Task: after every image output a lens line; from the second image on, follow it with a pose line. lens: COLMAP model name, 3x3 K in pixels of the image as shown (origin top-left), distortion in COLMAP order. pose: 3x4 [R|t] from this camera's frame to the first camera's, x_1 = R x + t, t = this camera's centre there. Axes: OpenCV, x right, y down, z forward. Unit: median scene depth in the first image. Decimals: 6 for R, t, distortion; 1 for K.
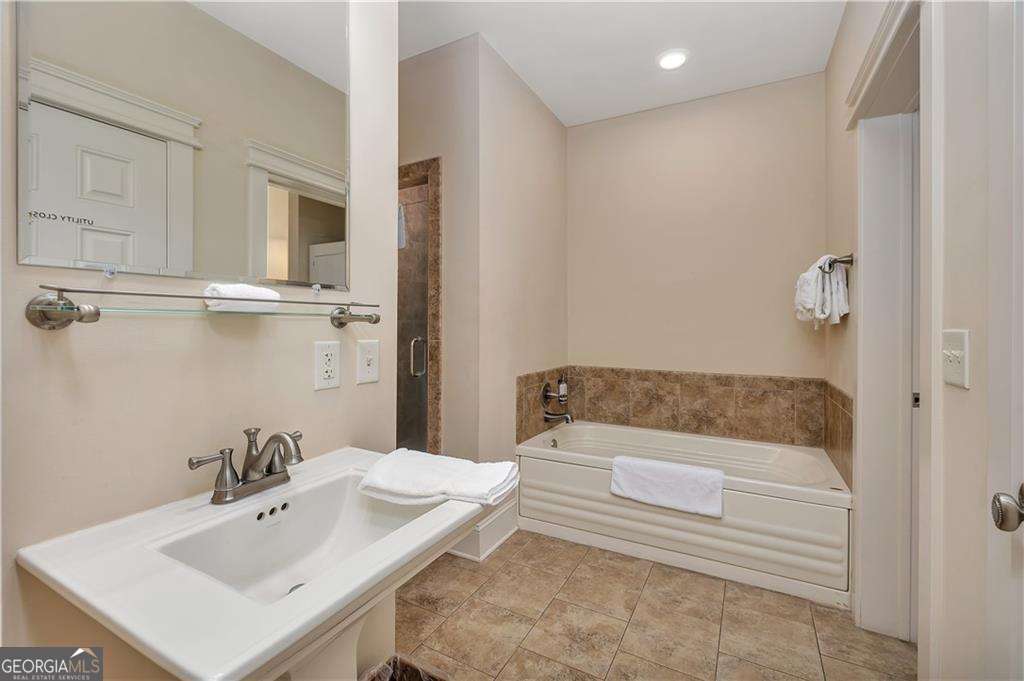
lens RADIAL K [[439.5, 0, 510.5], [0, 439.5, 332.3], [0, 0, 1]] dist [-0.001463, -0.000379]
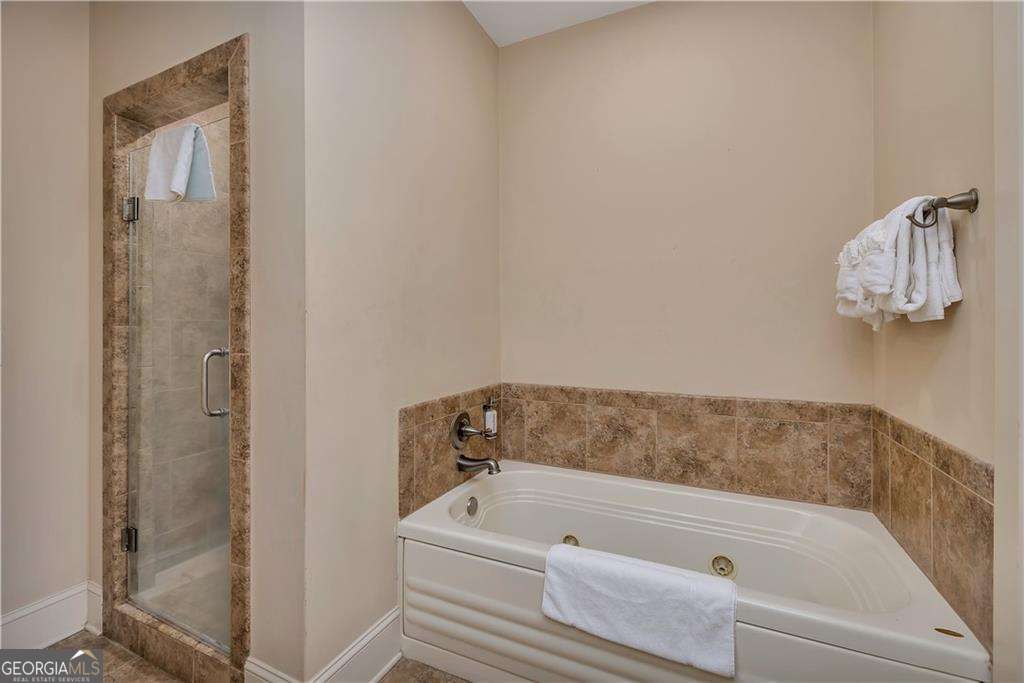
lens RADIAL K [[439.5, 0, 513.5], [0, 439.5, 335.5], [0, 0, 1]] dist [-0.001463, -0.000379]
pose [[0.998249, -0.007661, 0.058652, 0.138825], [0.007349, 0.999958, 0.005537, -0.005733], [-0.058692, -0.005096, 0.998263, 0.370420]]
